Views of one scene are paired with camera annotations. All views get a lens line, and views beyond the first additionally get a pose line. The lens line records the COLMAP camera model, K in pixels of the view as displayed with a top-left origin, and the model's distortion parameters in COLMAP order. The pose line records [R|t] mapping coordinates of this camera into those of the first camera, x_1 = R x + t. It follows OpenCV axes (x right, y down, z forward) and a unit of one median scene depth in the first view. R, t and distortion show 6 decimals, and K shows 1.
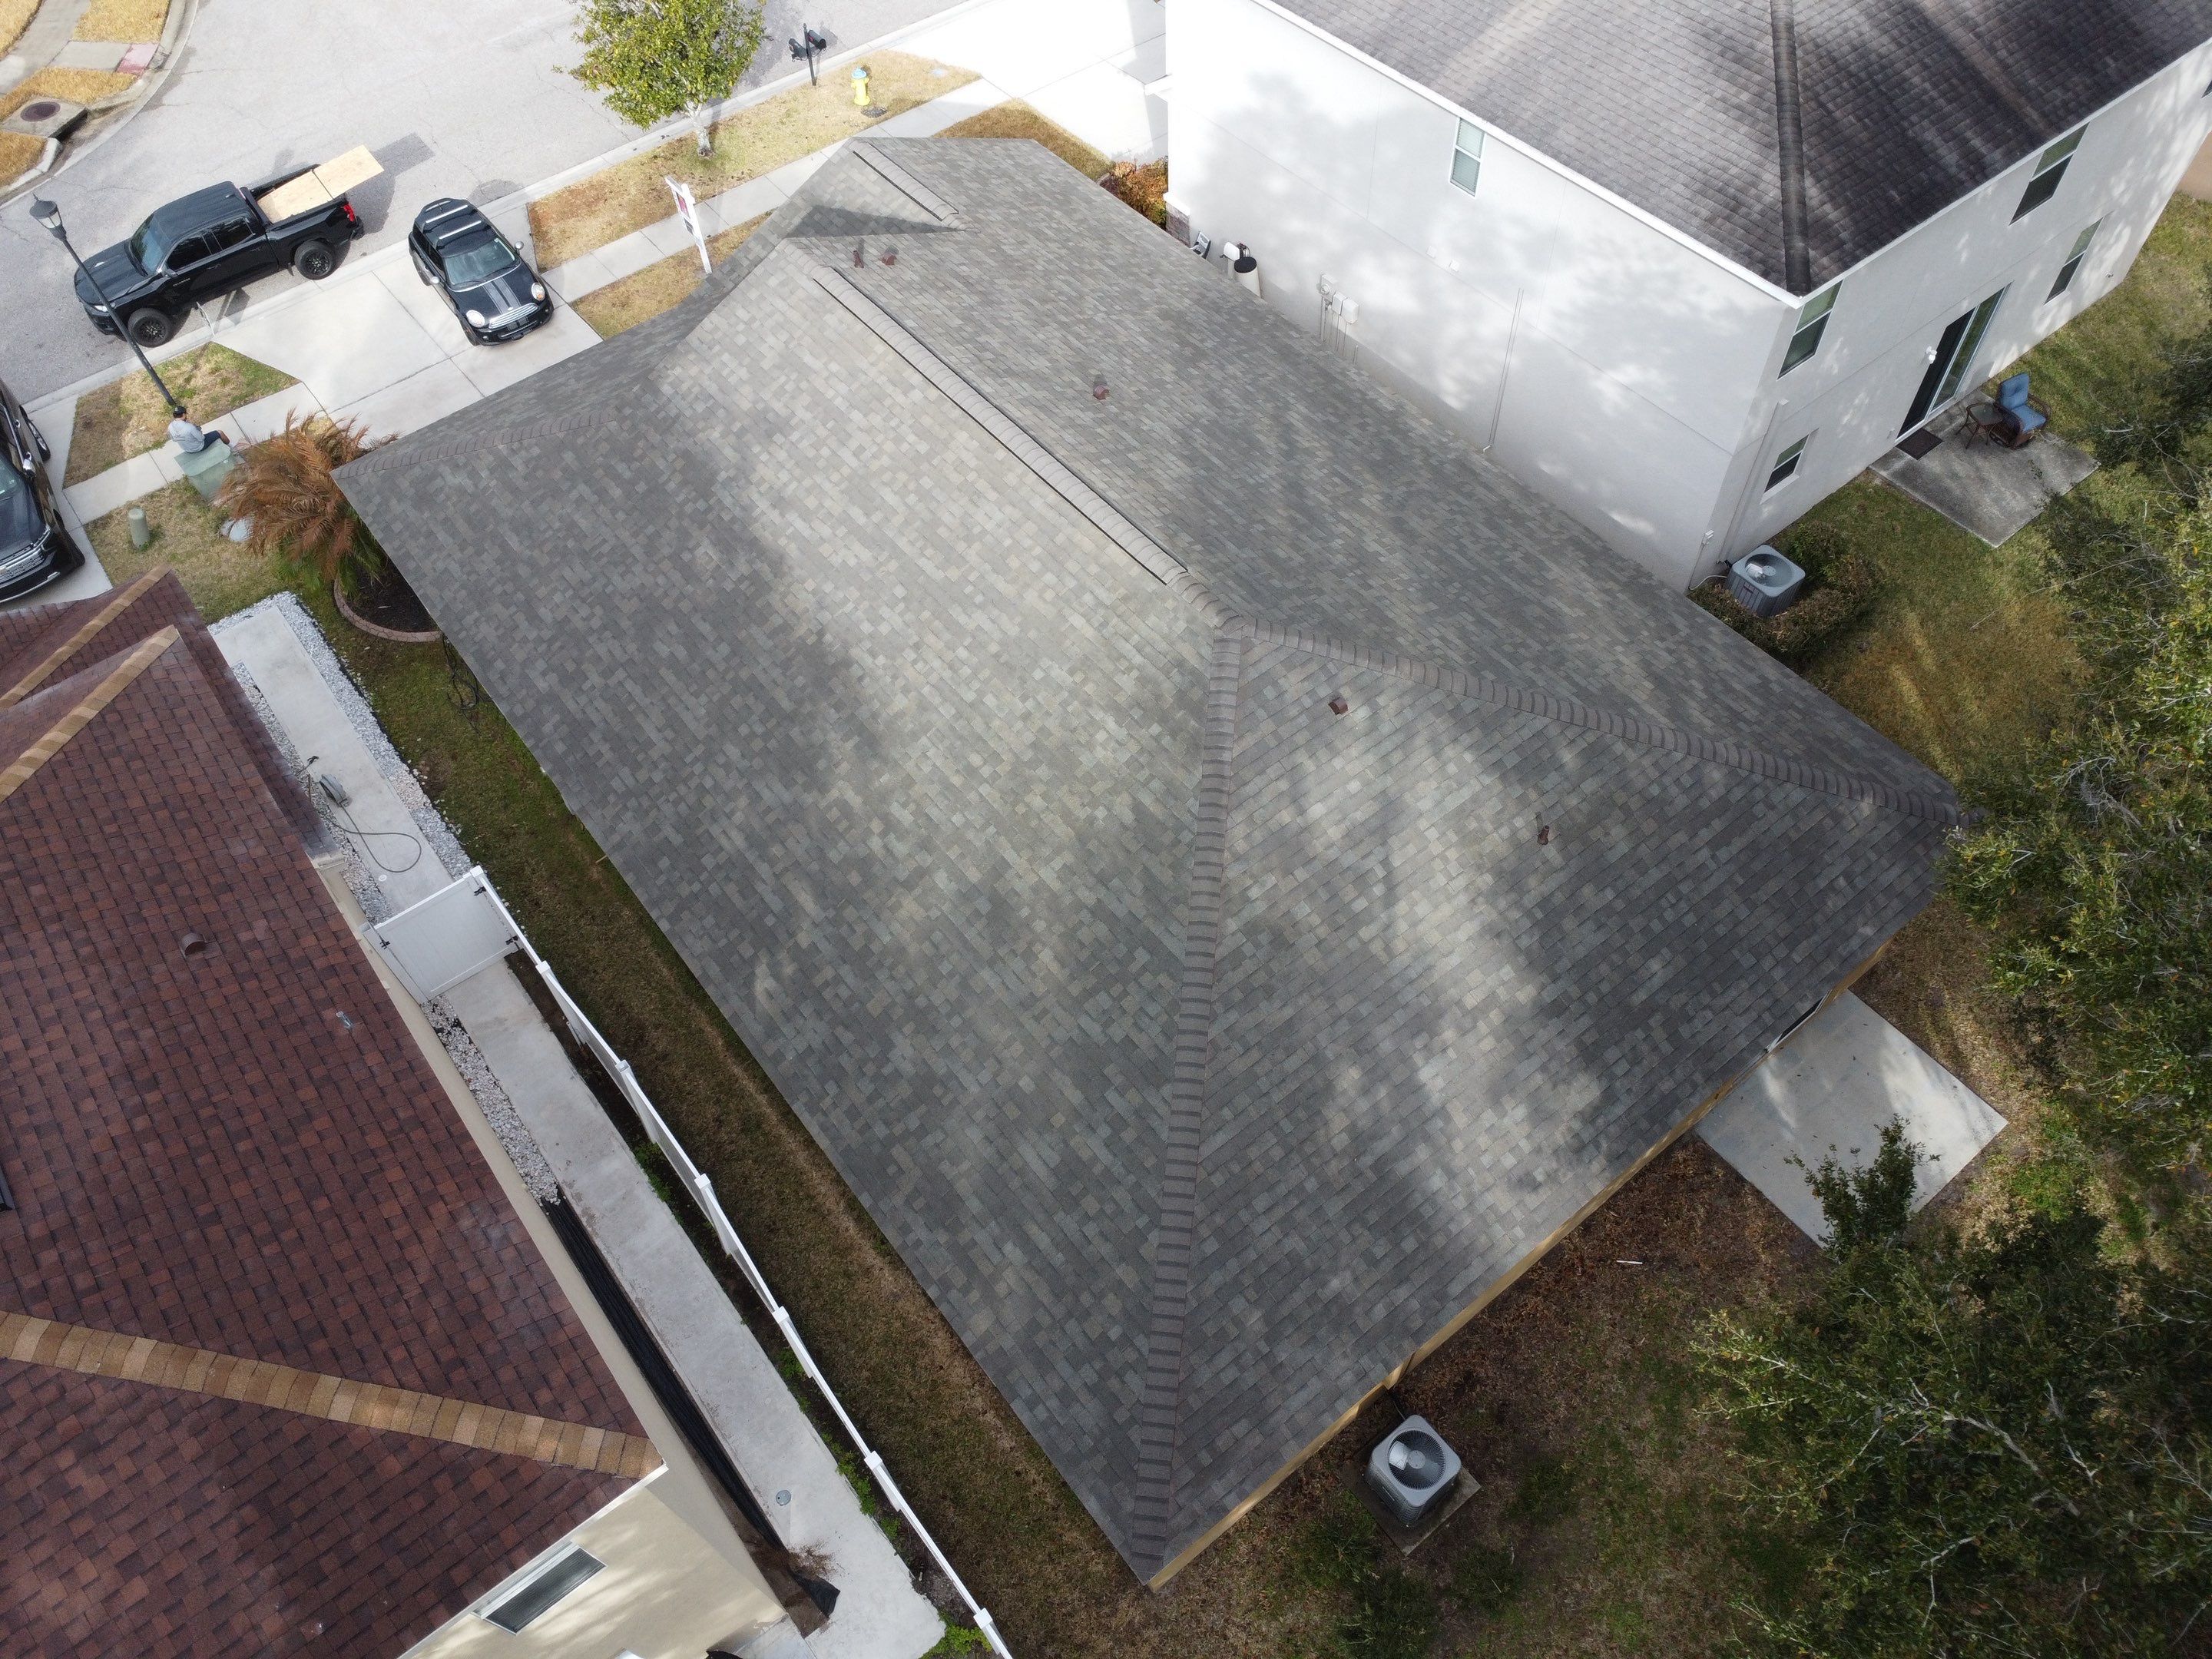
lens RADIAL K [[1598.2, 0, 1094.2], [0, 1598.2, 824.3], [0, 0, 1]] dist [-0.029040, -0.008054]
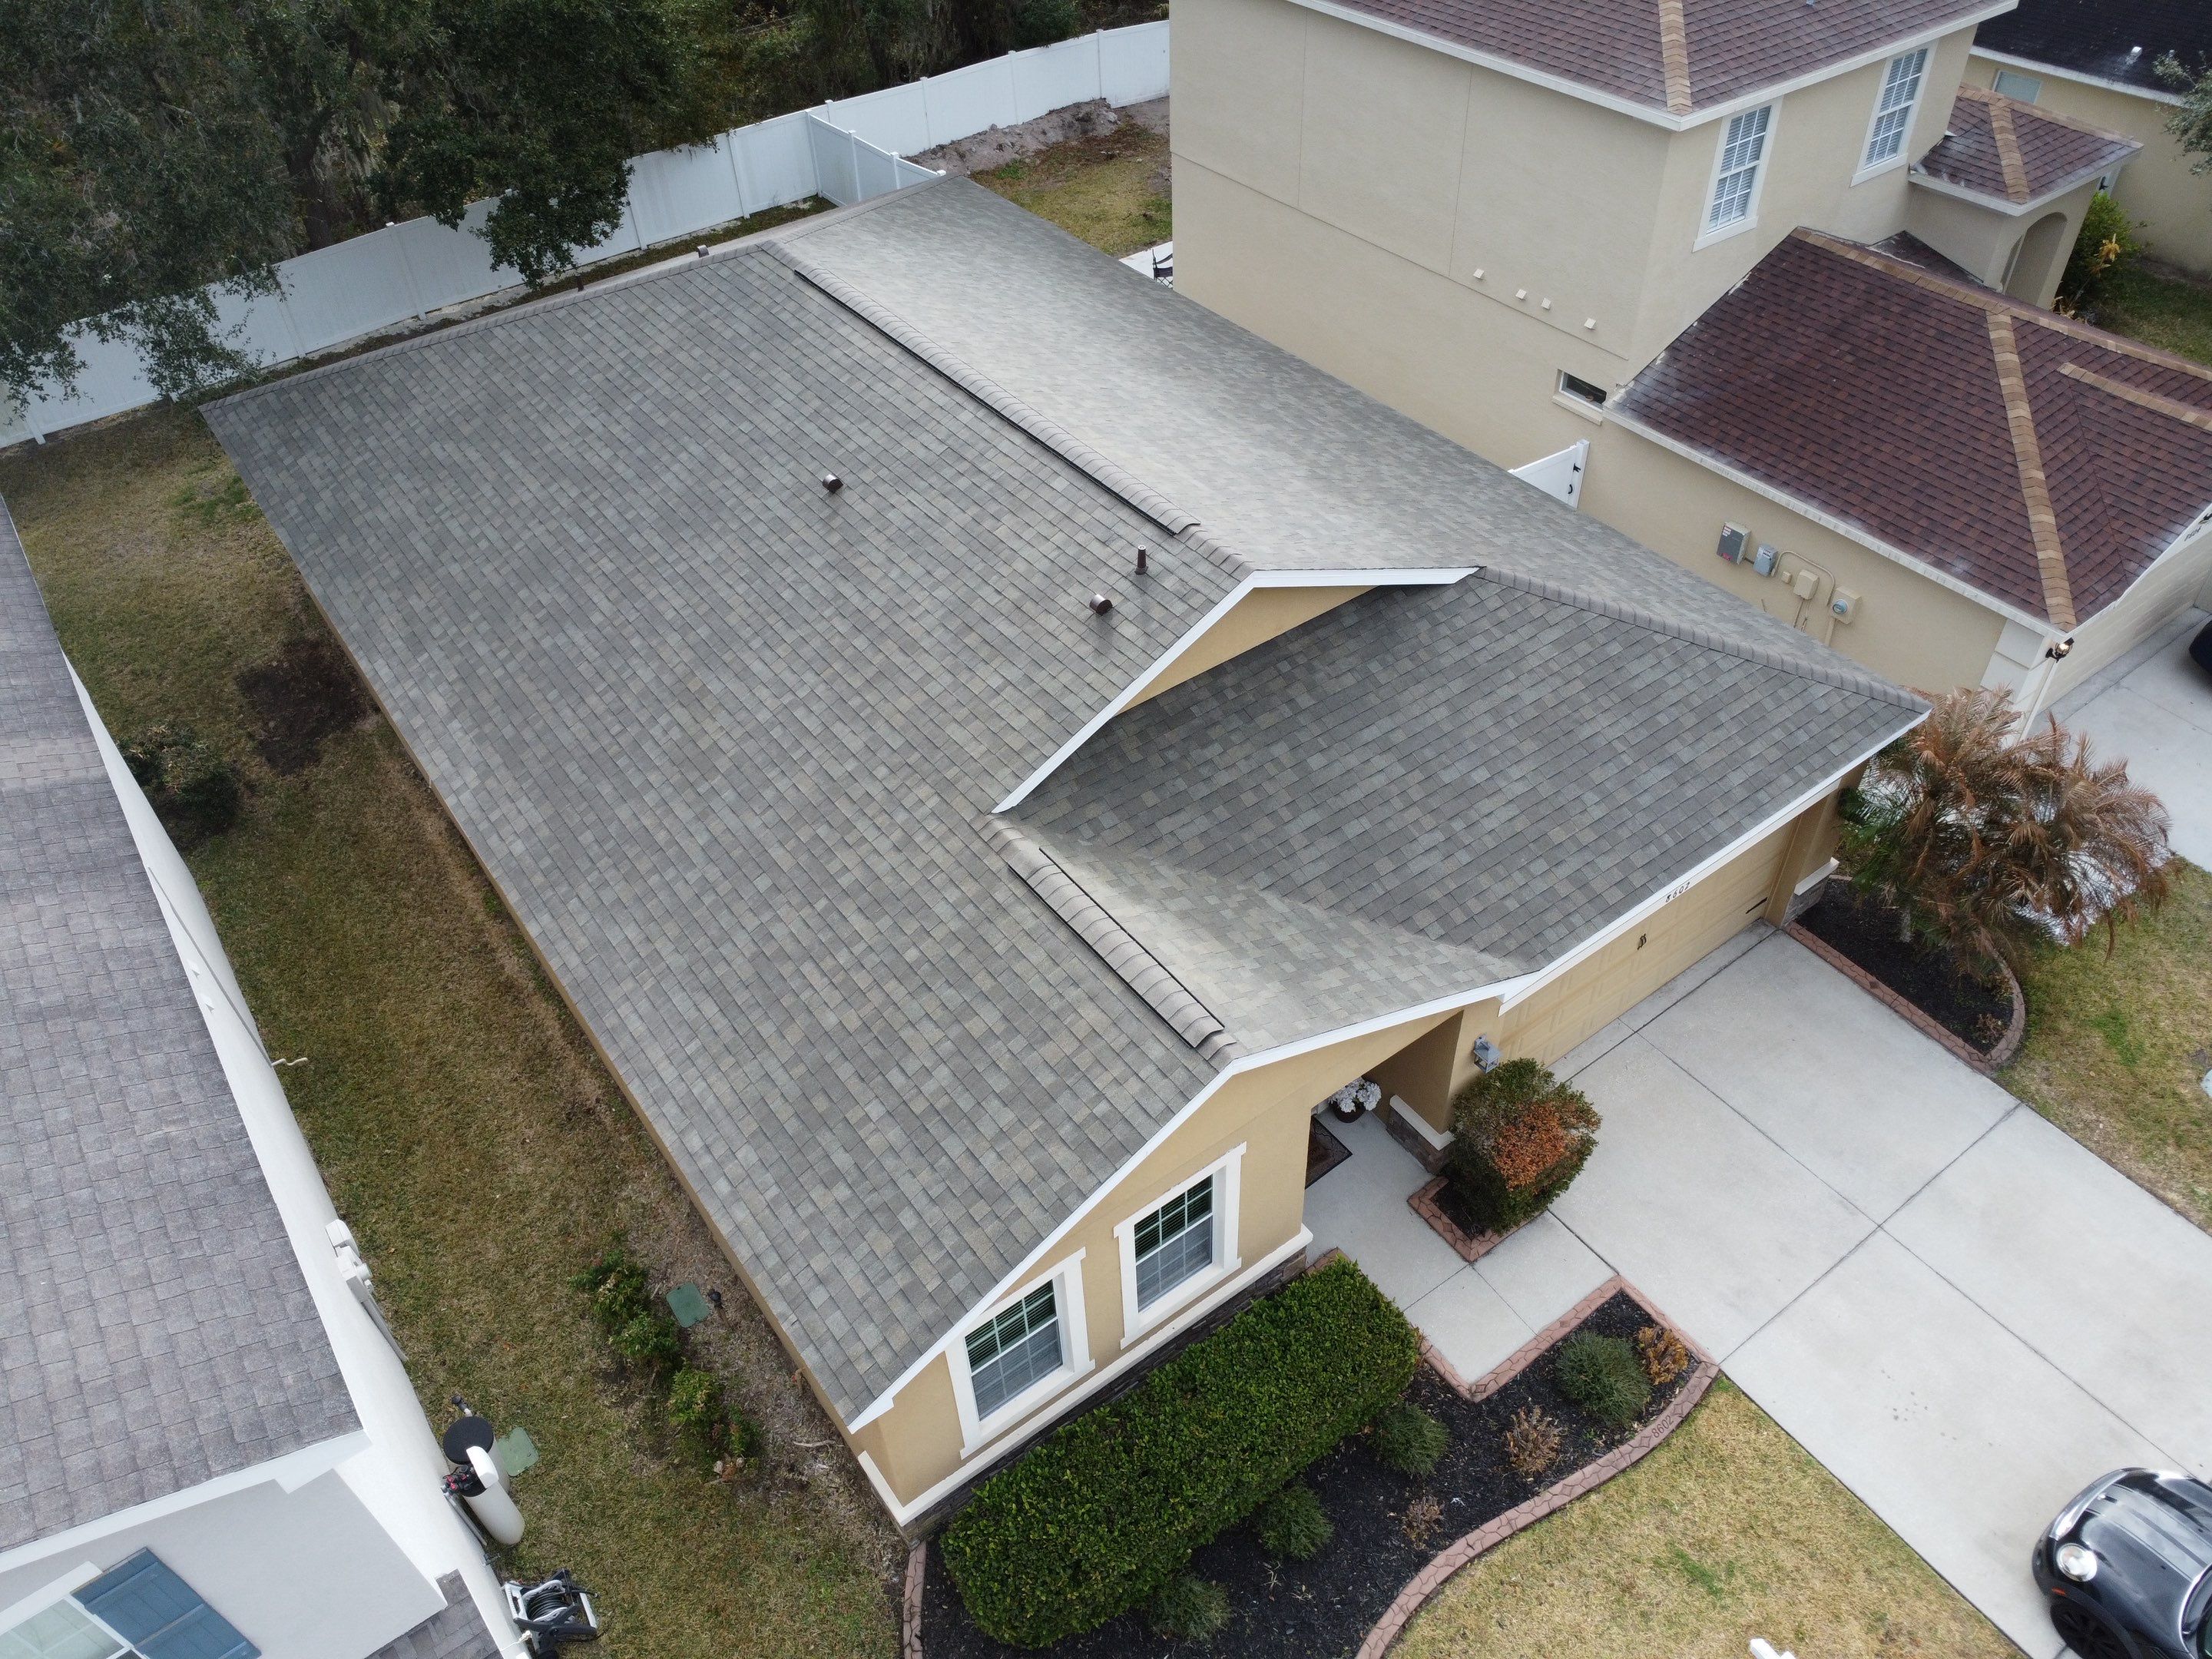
lens RADIAL K [[1598.2, 0, 1101.1], [0, 1598.2, 828.4], [0, 0, 1]] dist [-0.029040, -0.008054]
pose [[-0.996171, 0.036853, 0.079278, -0.199148], [0.073547, -0.136990, 0.987838, -1.139559], [0.047265, 0.989887, 0.133755, 1.123912]]
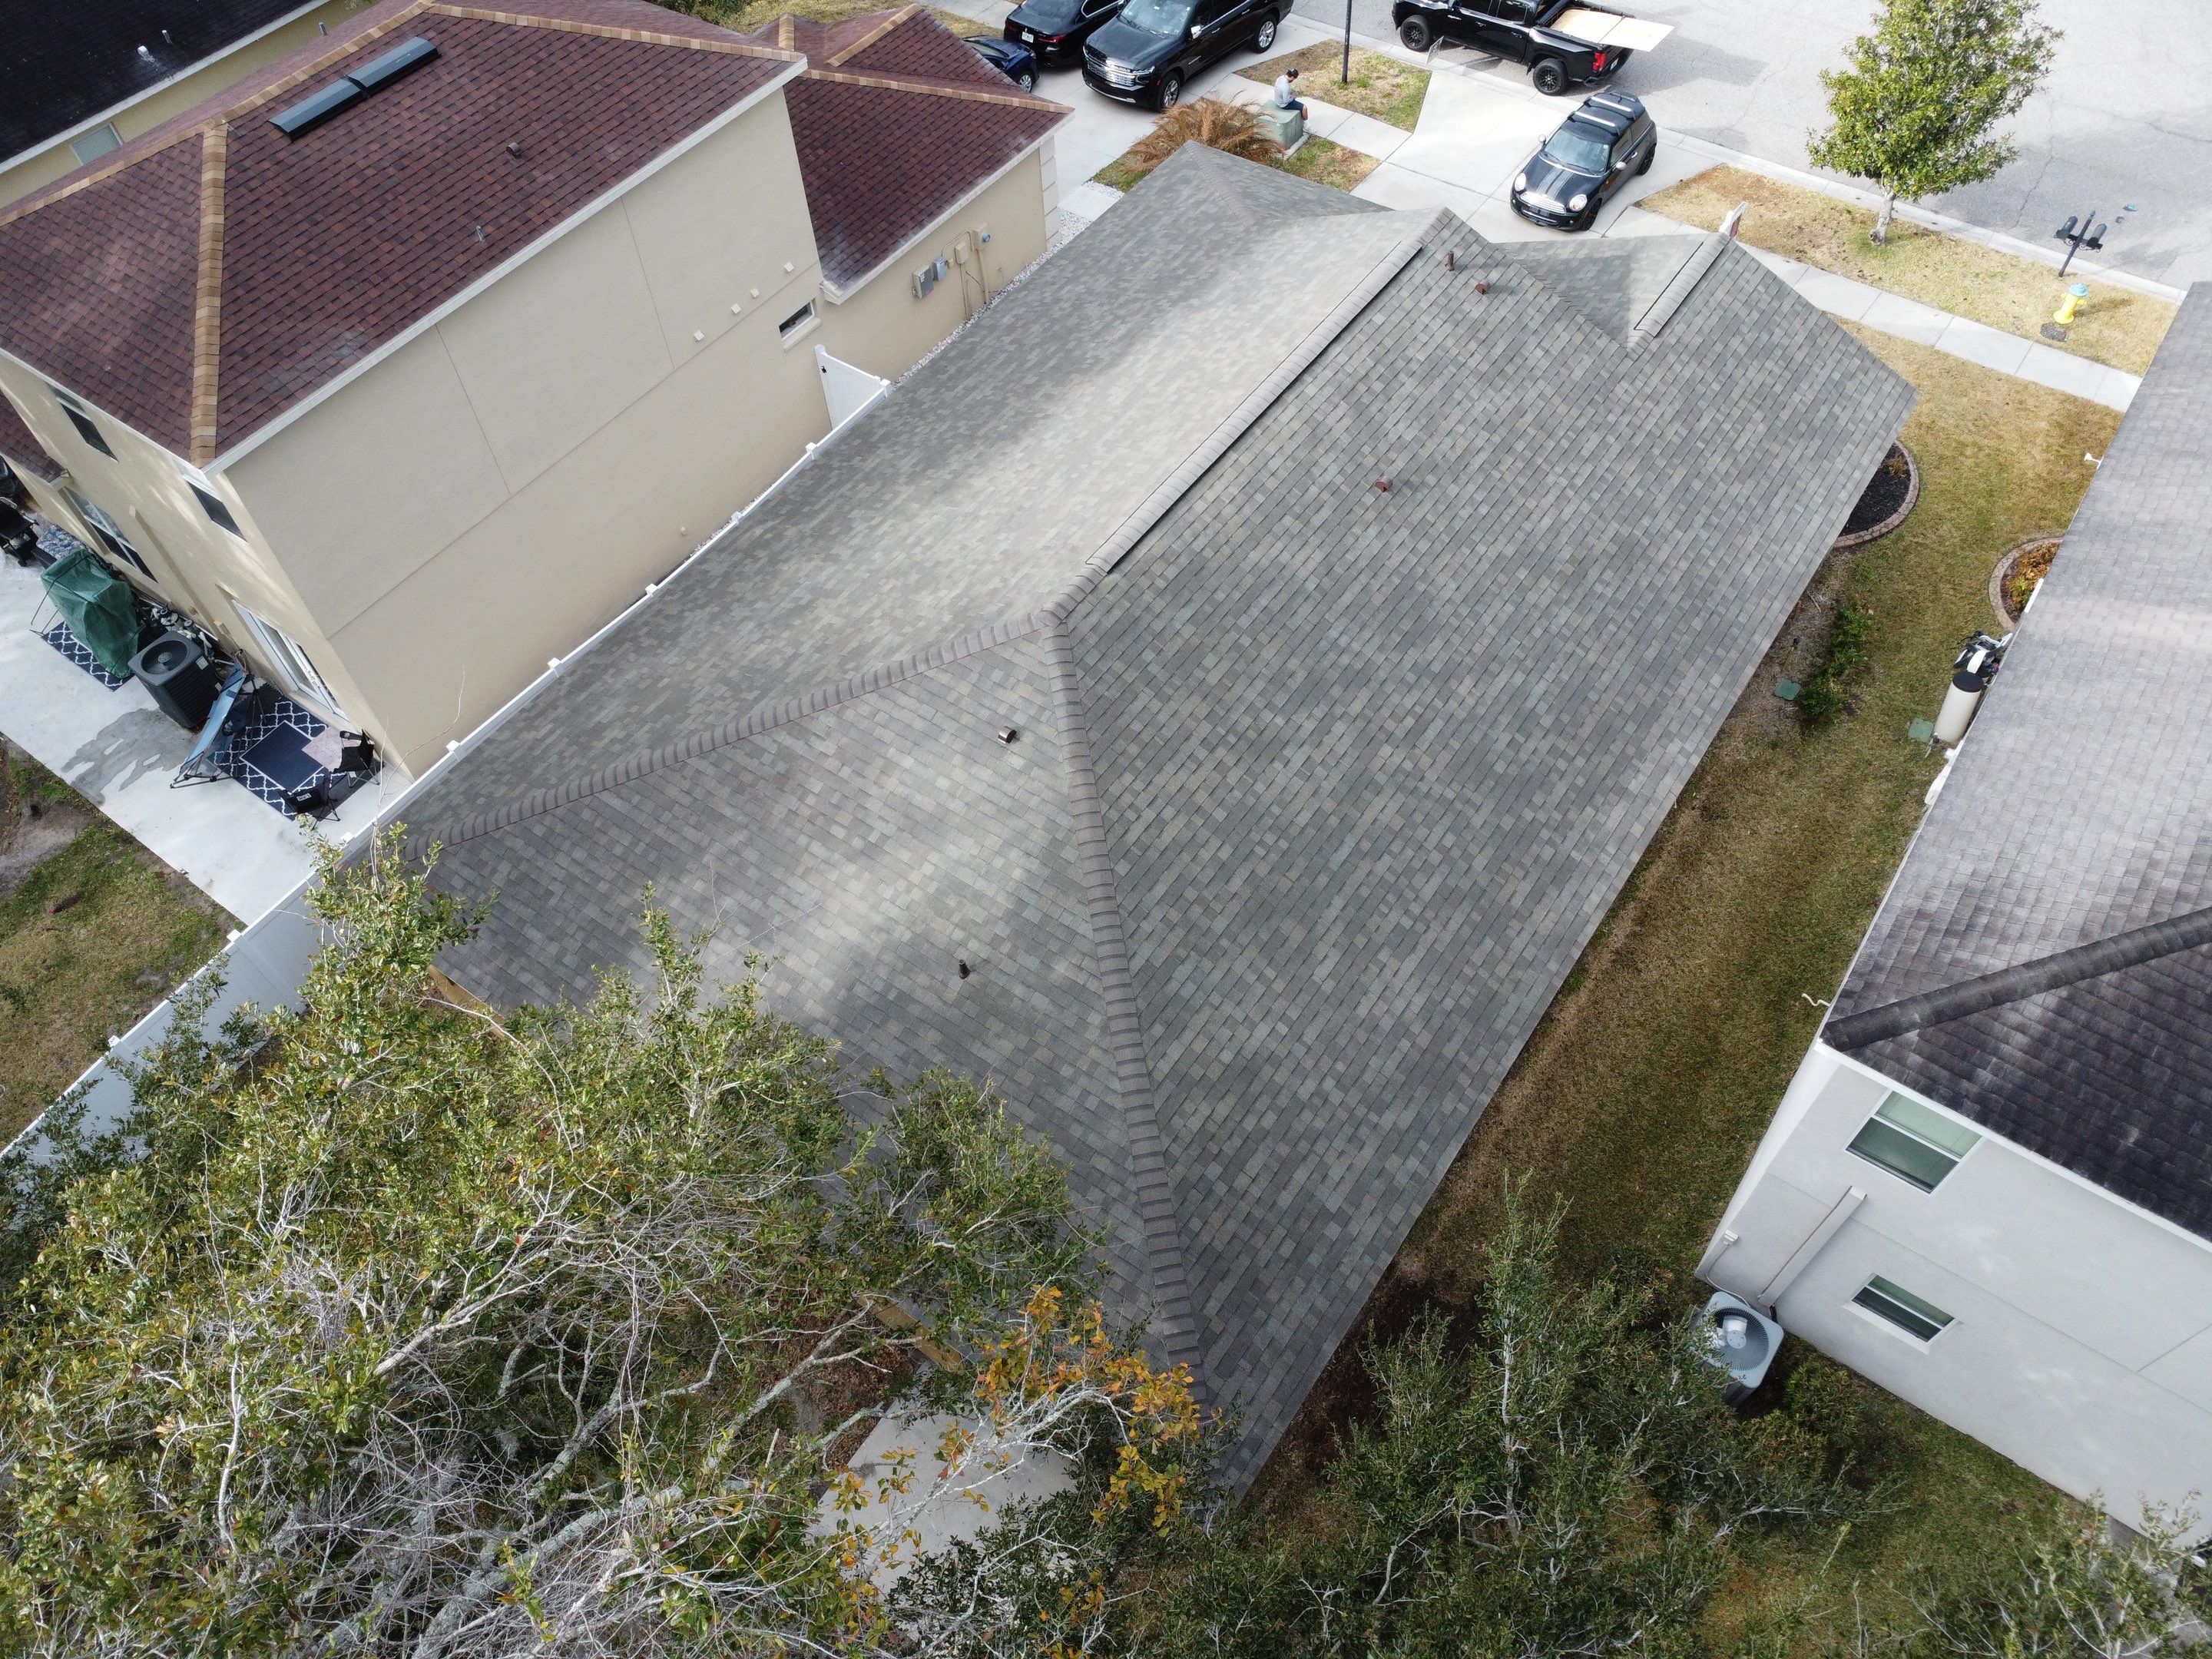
lens RADIAL K [[1598.2, 0, 1093.3], [0, 1598.2, 823.5], [0, 0, 1]] dist [-0.029040, -0.008054]
pose [[0.287129, 0.789209, -0.542868, 0.667326], [-0.759989, 0.532663, 0.372407, -0.404798], [0.583073, 0.305644, 0.752734, 0.249694]]
